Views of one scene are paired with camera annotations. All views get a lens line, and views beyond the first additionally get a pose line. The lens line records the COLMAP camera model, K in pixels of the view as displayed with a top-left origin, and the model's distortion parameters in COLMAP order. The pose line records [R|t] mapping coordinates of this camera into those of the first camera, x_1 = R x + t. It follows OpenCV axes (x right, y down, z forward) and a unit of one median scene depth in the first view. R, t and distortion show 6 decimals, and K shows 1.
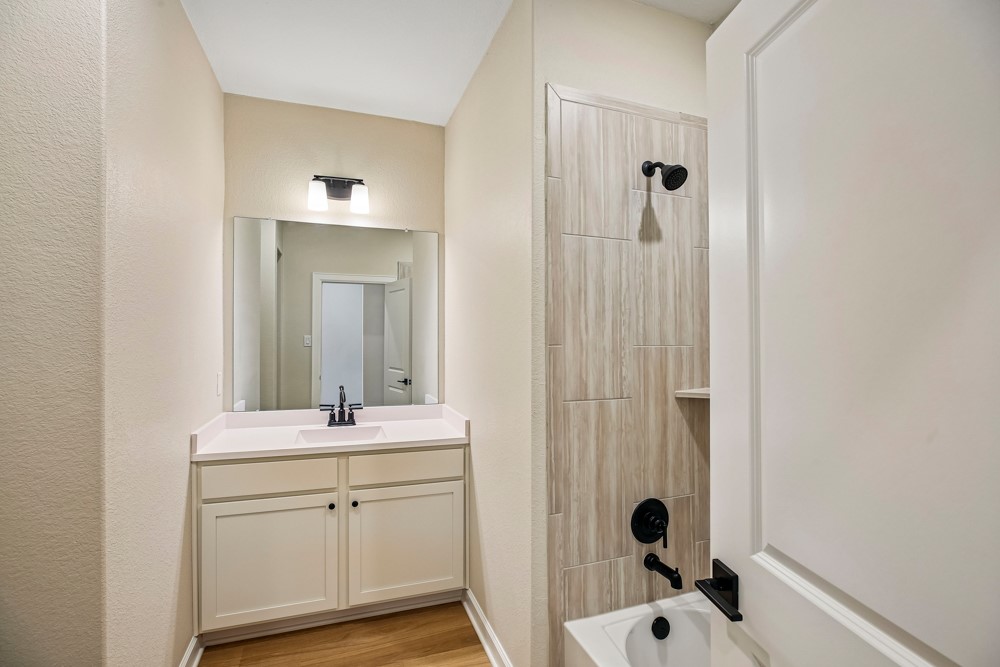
lens RADIAL K [[454.5, 0, 502.7], [0, 454.5, 340.8], [0, 0, 1]] dist [-0.023418, 0.004631]
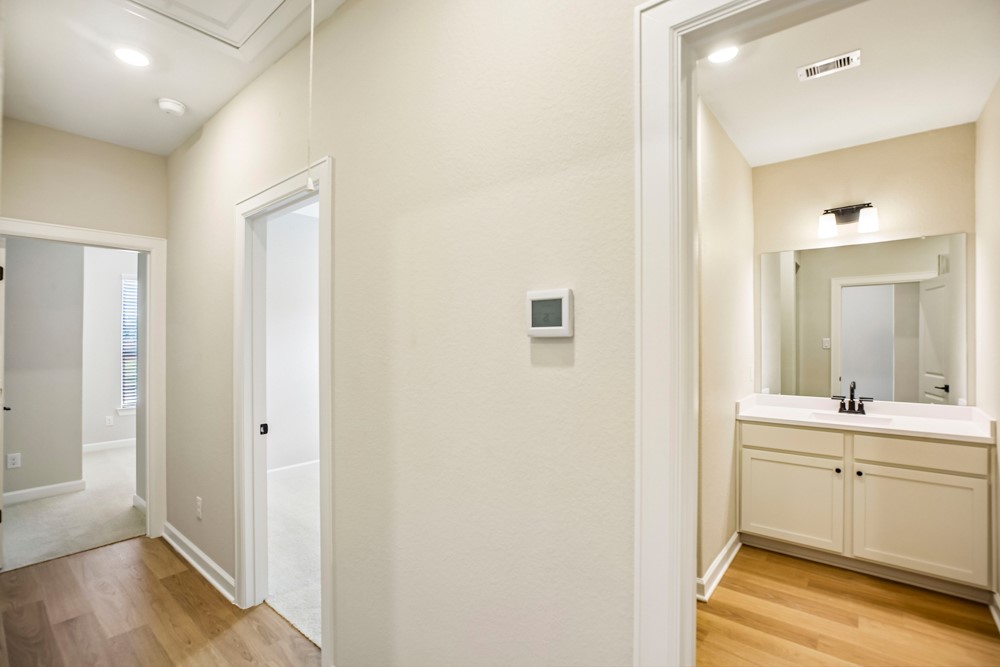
lens RADIAL K [[454.5, 0, 502.7], [0, 454.5, 340.8], [0, 0, 1]] dist [-0.023418, 0.004631]
pose [[0.502388, -0.007183, -0.864613, 0.214039], [0.000179, 0.999966, -0.008203, 0.005064], [0.864642, 0.003966, 0.502372, -0.404837]]
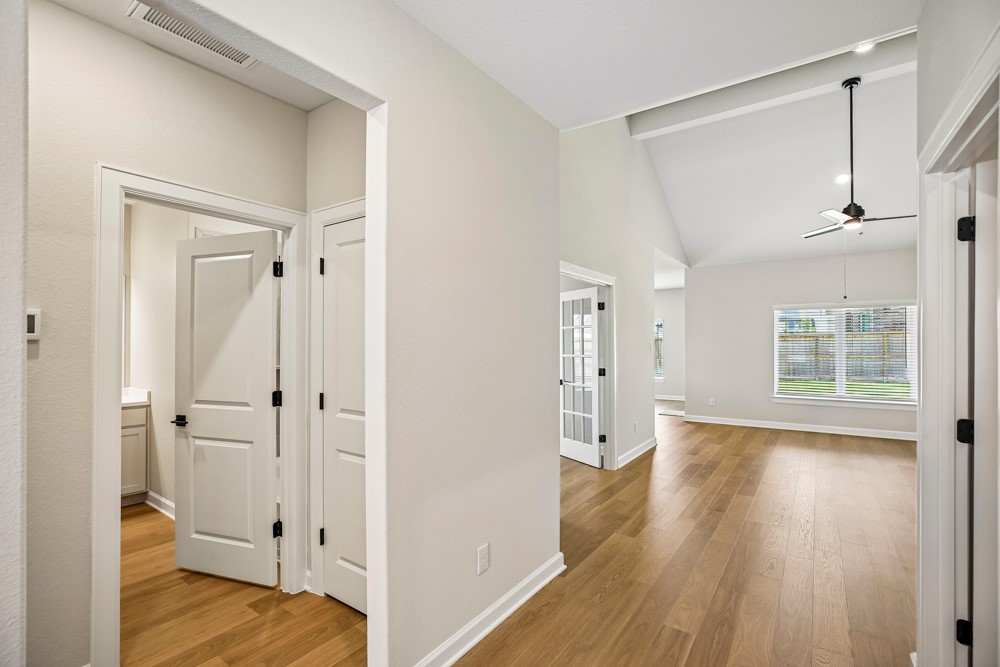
lens RADIAL K [[454.5, 0, 502.7], [0, 454.5, 340.8], [0, 0, 1]] dist [-0.023418, 0.004631]
pose [[0.826050, 0.001172, 0.563596, 0.065832], [0.005498, 0.999934, -0.010137, 0.009445], [-0.563570, 0.011472, 0.825989, -1.068423]]
